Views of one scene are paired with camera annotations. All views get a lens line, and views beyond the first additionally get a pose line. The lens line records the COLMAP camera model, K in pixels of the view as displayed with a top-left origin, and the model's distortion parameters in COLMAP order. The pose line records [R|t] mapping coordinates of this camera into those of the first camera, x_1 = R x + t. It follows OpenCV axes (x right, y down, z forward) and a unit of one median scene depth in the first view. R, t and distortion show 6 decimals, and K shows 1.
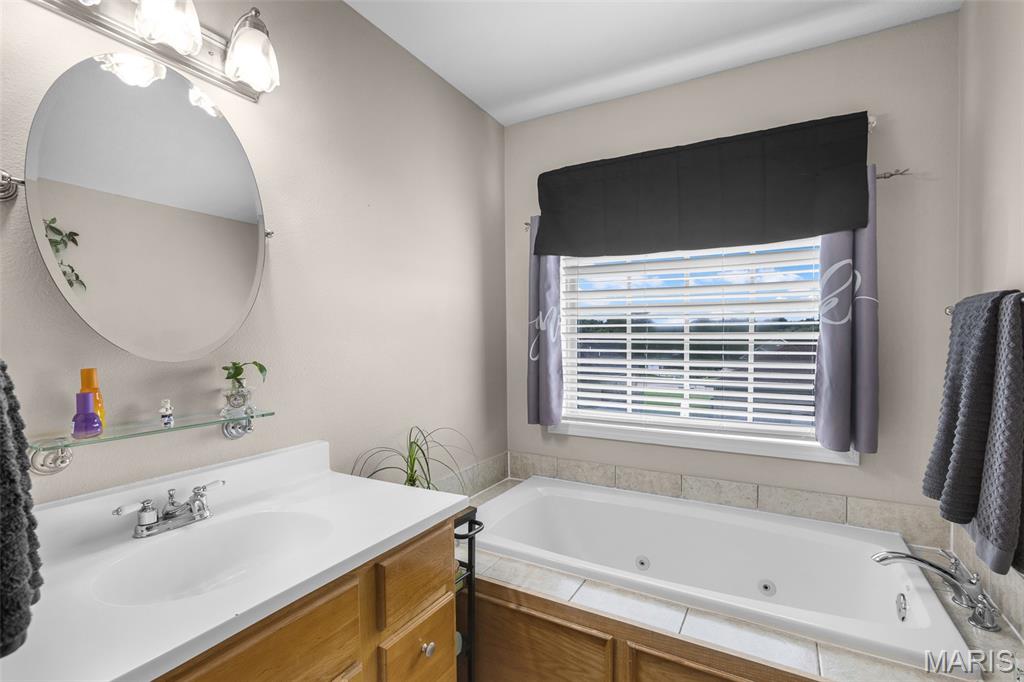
lens RADIAL K [[465.1, 0, 510.2], [0, 465.1, 344.7], [0, 0, 1]] dist [-0.005936, 0.005848]
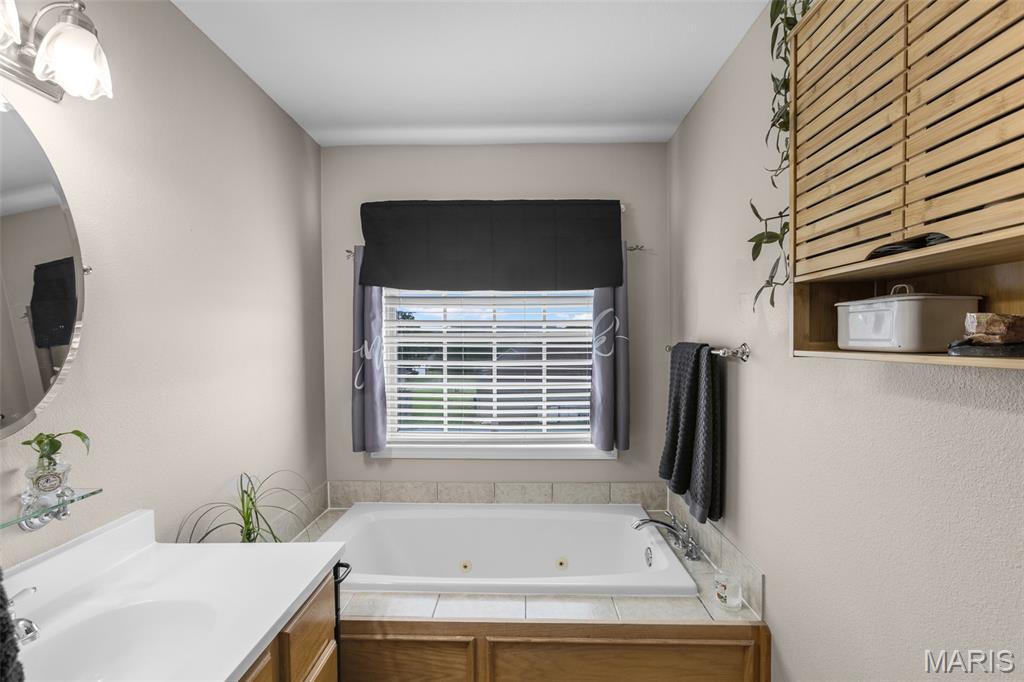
lens RADIAL K [[465.1, 0, 510.8], [0, 465.1, 344.2], [0, 0, 1]] dist [-0.005936, 0.005848]
pose [[0.879255, -0.000307, 0.476351, -0.198082], [0.002844, 0.999985, -0.004605, -0.081387], [-0.476342, 0.005404, 0.879243, -0.061187]]
